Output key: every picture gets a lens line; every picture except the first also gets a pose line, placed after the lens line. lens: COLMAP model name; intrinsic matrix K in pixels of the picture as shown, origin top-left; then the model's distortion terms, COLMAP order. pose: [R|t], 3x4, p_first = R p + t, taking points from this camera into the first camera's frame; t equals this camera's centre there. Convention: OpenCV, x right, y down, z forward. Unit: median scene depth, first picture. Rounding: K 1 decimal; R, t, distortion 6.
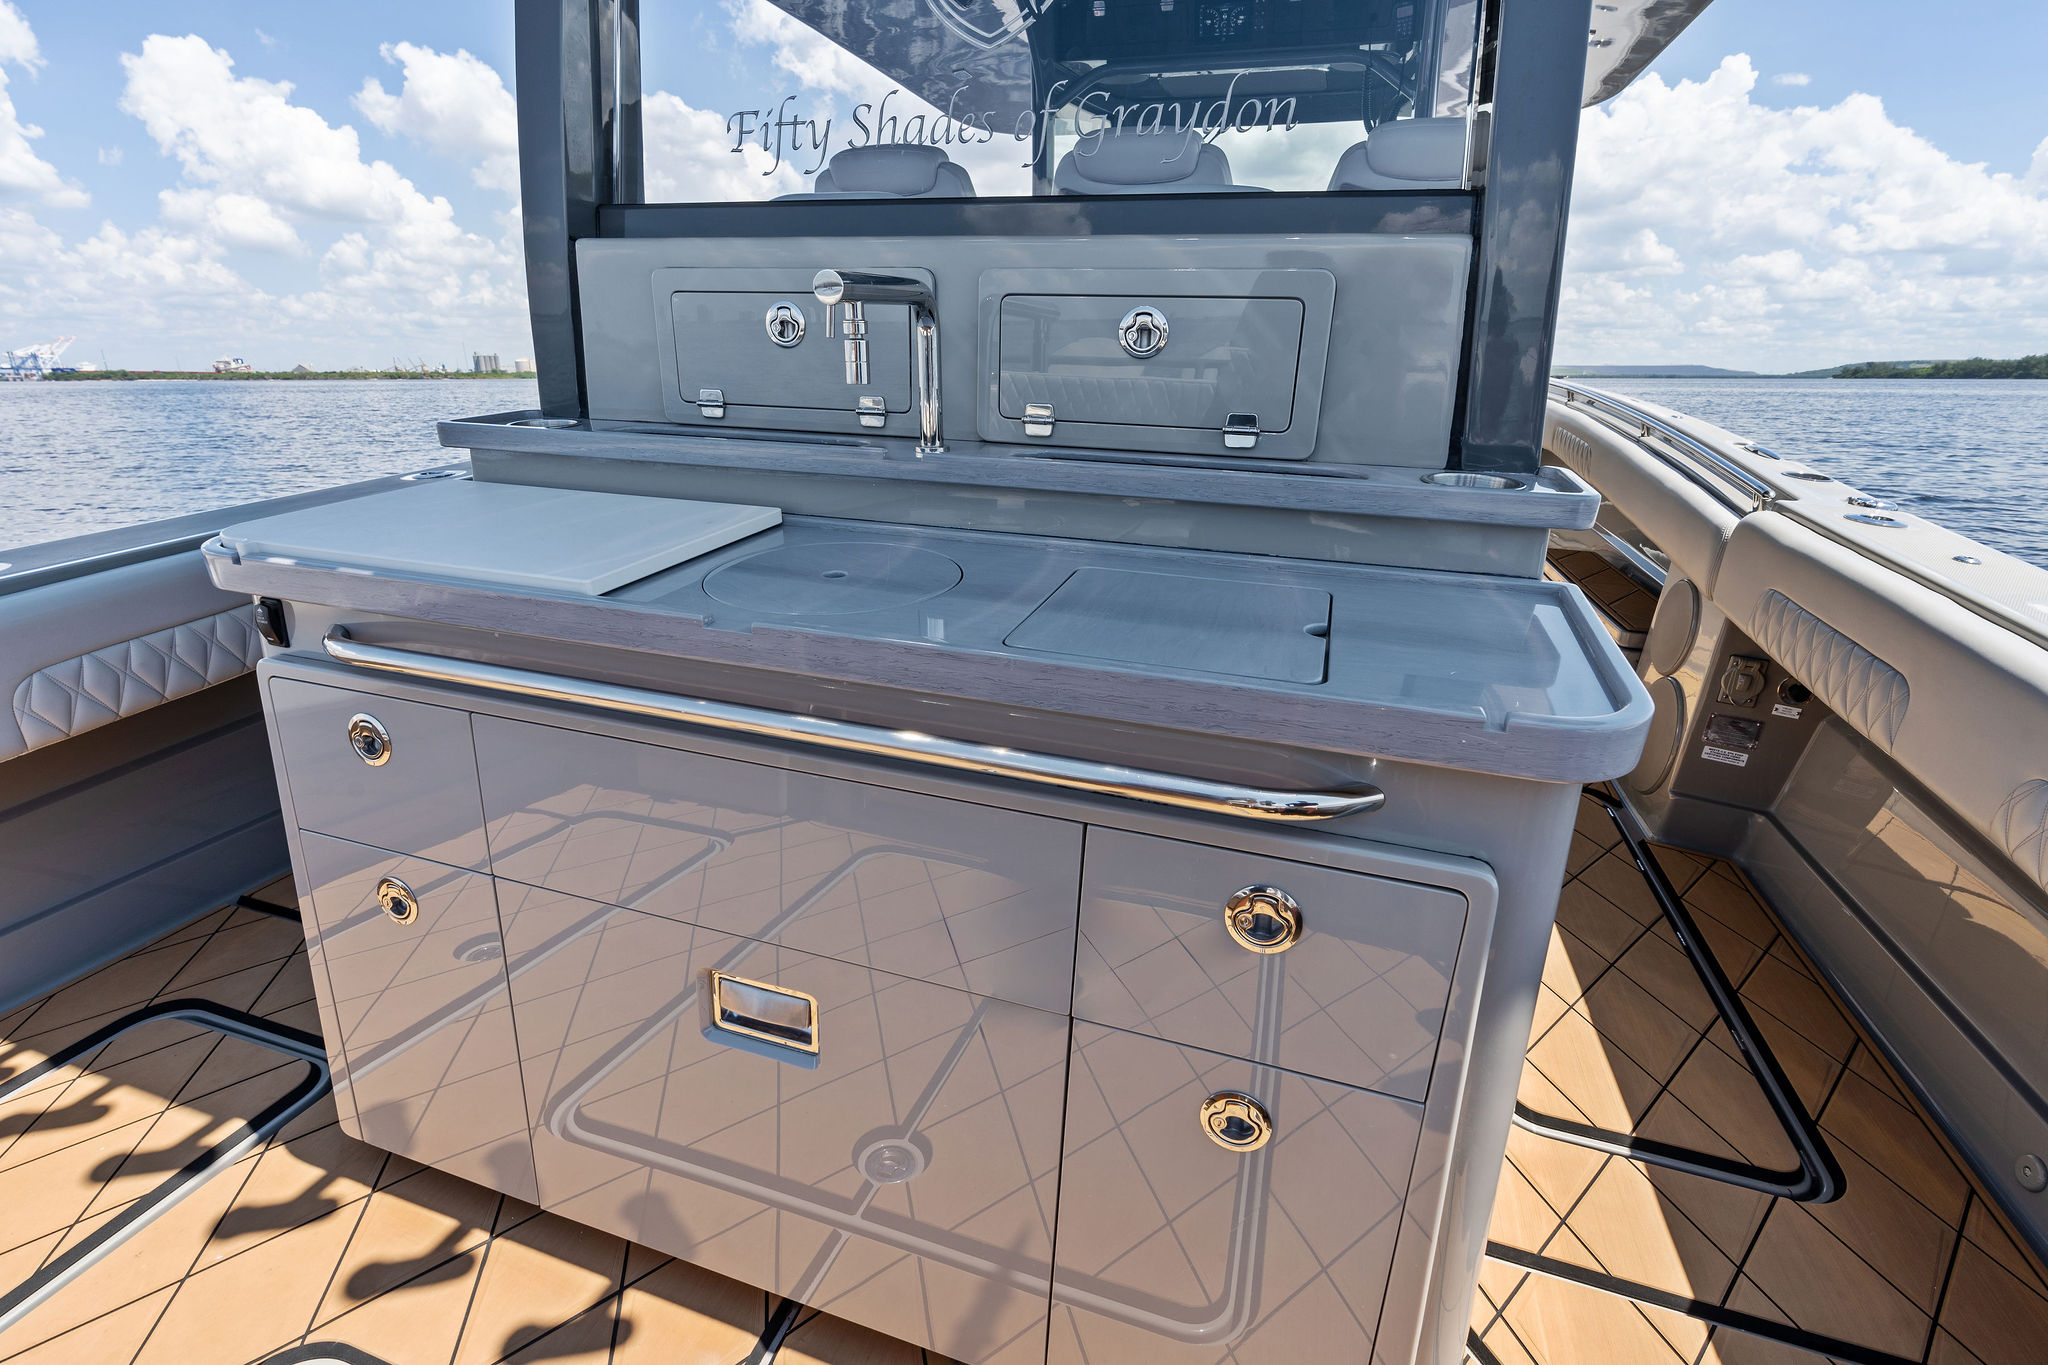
lens RADIAL K [[909.3, 0, 1033.6], [0, 909.3, 681.1], [0, 0, 1]] dist [-0.003465, 0.000214]
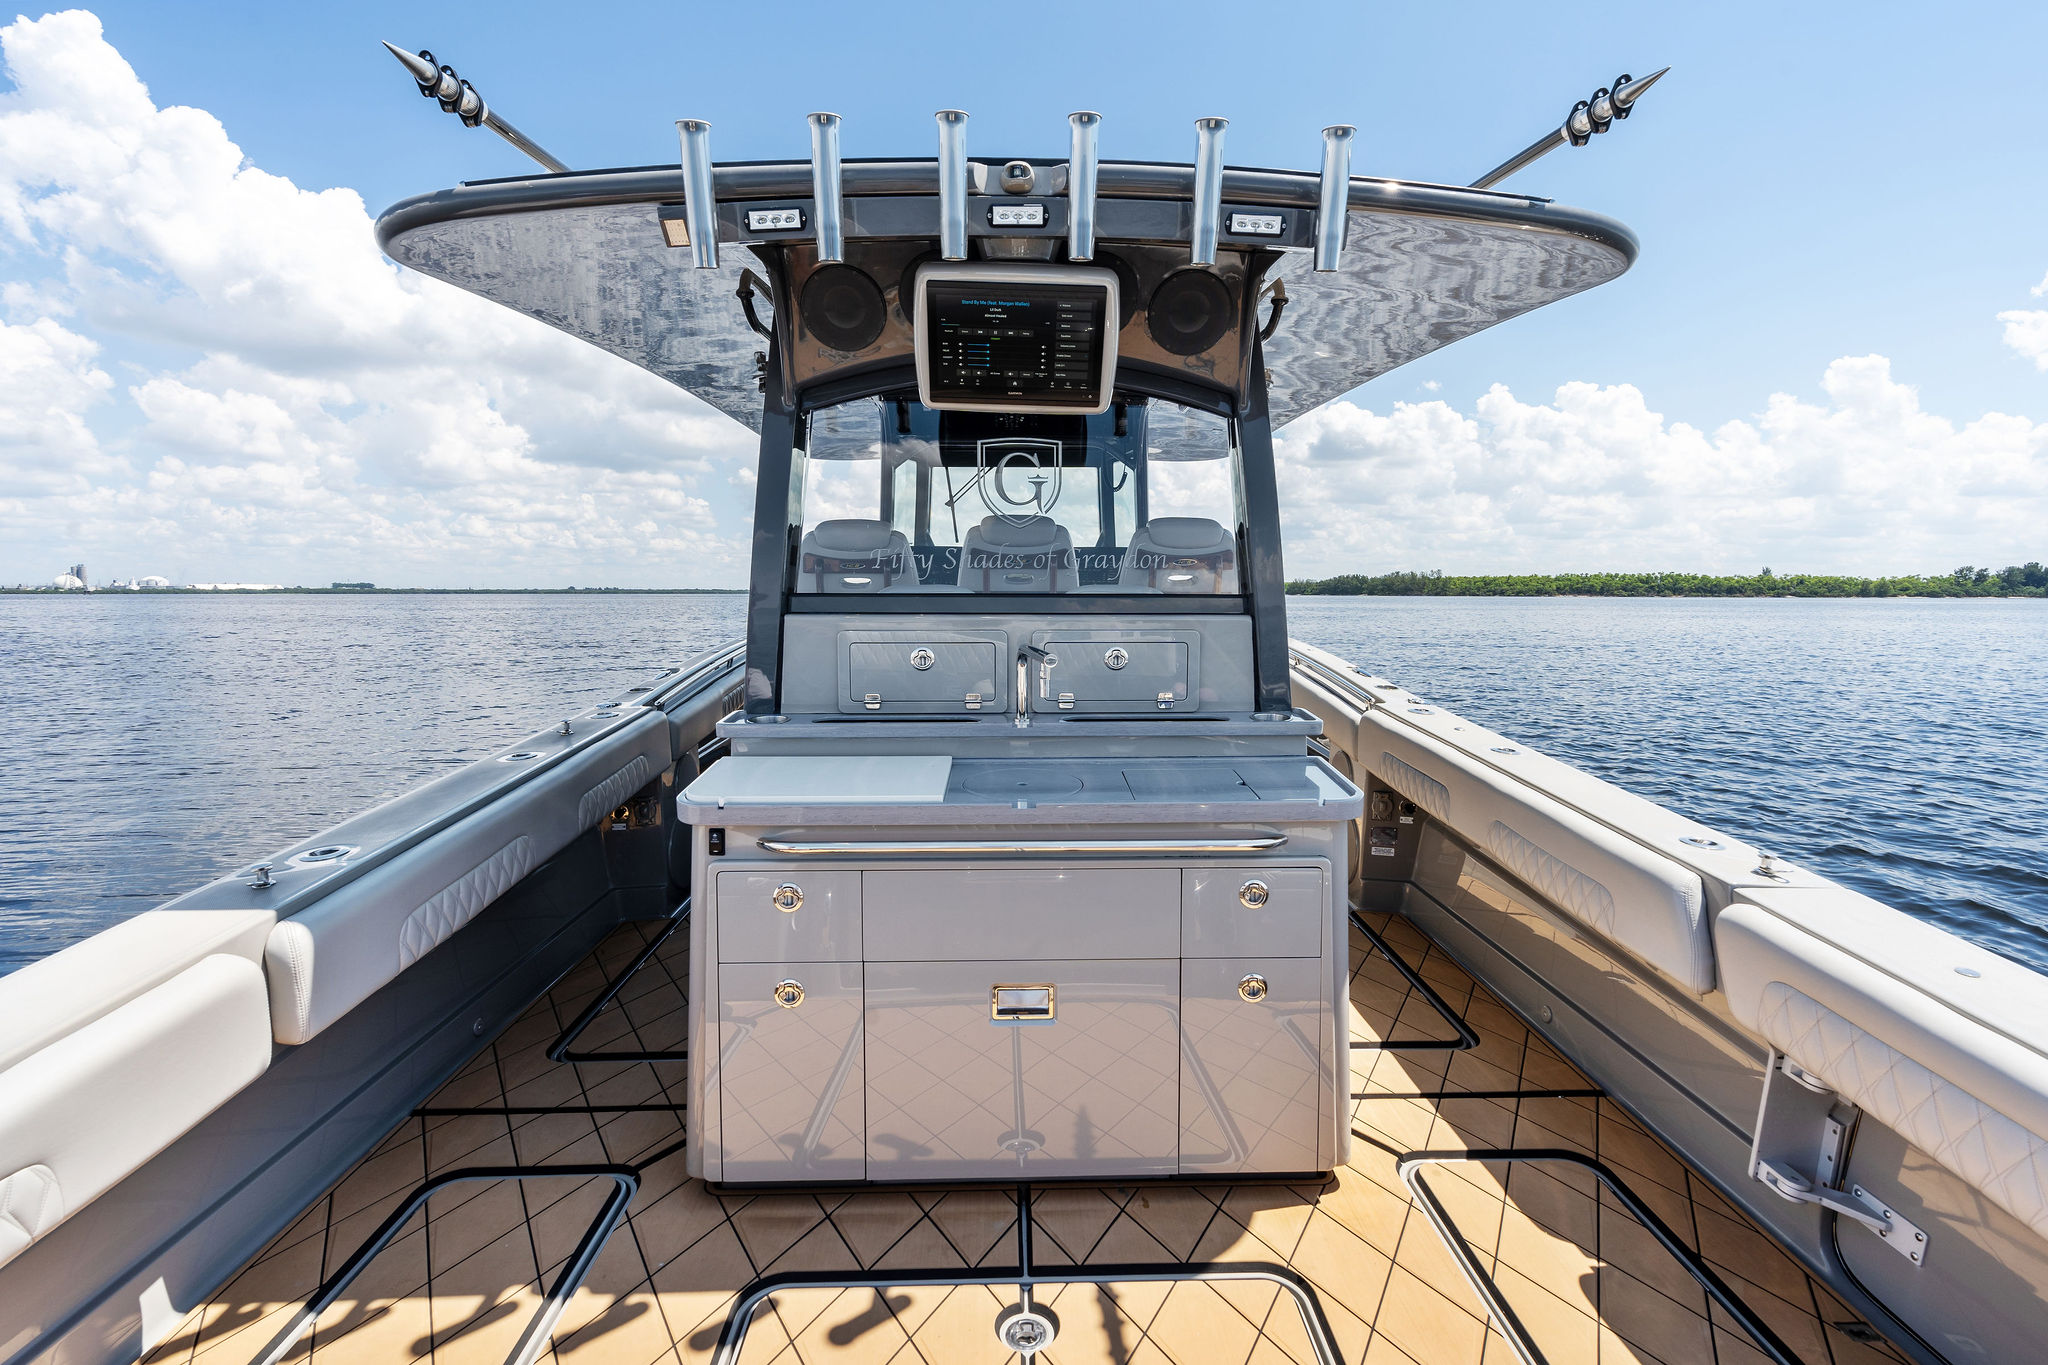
lens RADIAL K [[974.4, 0, 1034.5], [0, 974.4, 663.5], [0, 0, 1]] dist [0.001879, 0.000020]
pose [[0.938434, -0.056926, 0.340735, -0.725654], [0.138435, 0.965640, -0.219942, 0.088267], [-0.316507, 0.253571, 0.914071, -0.882589]]
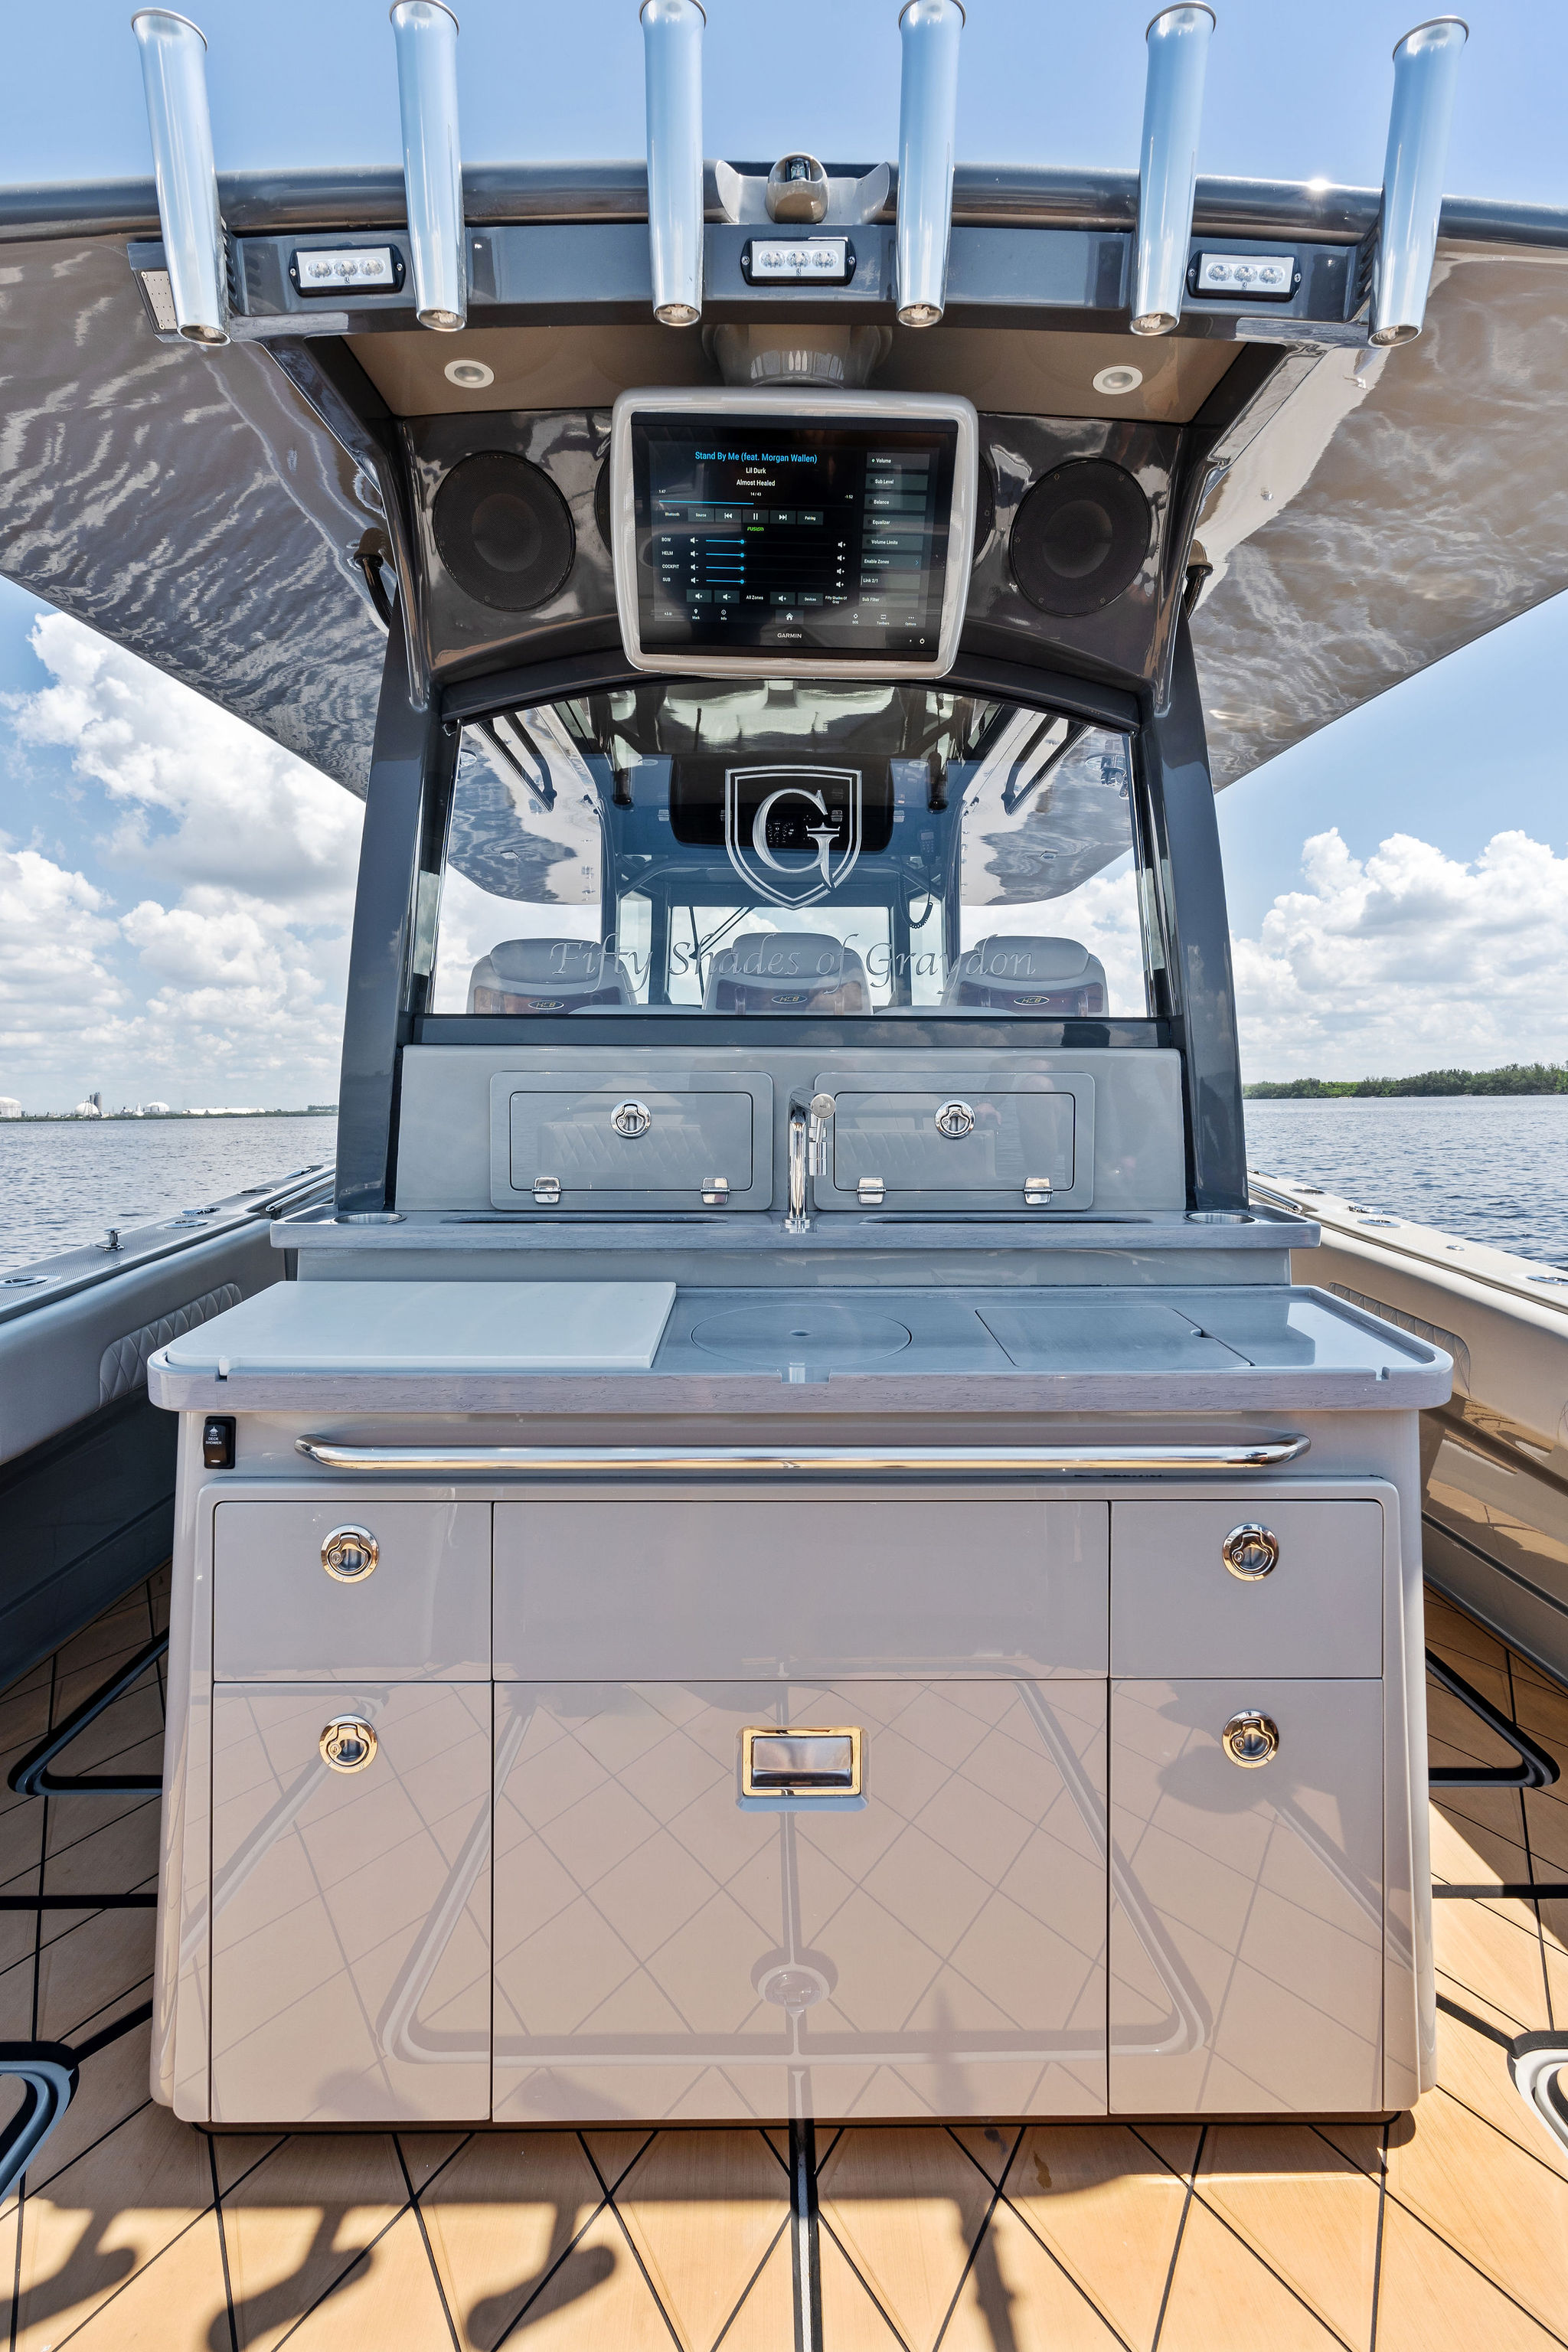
lens RADIAL K [[1076.1, 0, 778.4], [0, 1076.1, 1121.7], [0, 0, 1]] dist [-0.001104, 0.000480]
pose [[0.944559, -0.033351, 0.326644, -0.524915], [0.130902, 0.950599, -0.281473, 0.008226], [-0.301120, 0.308626, 0.902262, -0.245221]]
